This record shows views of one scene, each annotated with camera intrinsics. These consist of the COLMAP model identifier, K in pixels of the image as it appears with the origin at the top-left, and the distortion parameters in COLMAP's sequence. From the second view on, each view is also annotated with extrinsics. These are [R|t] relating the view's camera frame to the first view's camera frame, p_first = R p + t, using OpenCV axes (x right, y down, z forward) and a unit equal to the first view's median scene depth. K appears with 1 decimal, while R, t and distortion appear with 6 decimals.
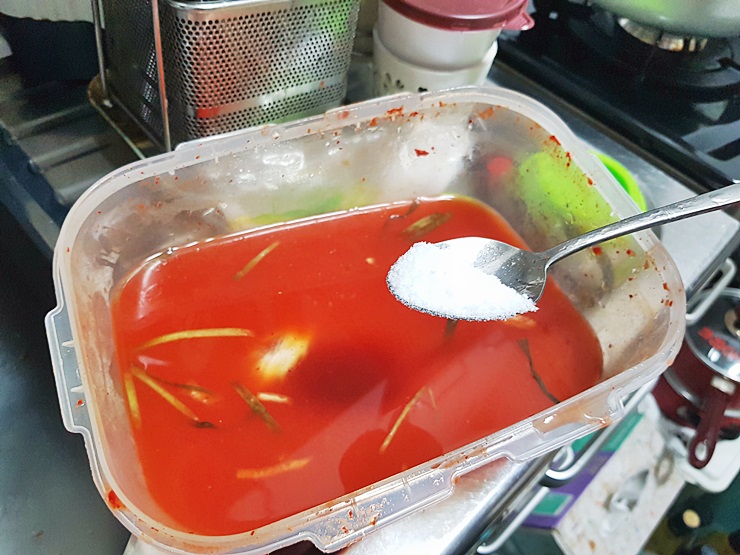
lens RADIAL K [[628.0, 0, 370.0], [0, 628.0, 277.5], [0, 0, 1]] dist [0.104026, -0.242843]
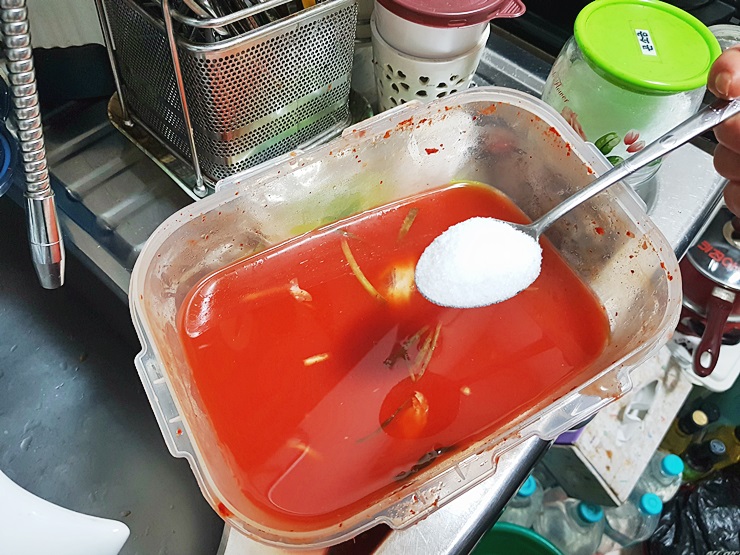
lens RADIAL K [[628.0, 0, 370.0], [0, 628.0, 277.5], [0, 0, 1]] dist [0.104026, -0.242843]
pose [[0.994129, -0.107754, -0.009876, -0.032236], [0.108129, 0.985824, 0.128295, -0.119146], [-0.004089, -0.128610, 0.991687, -0.089679]]
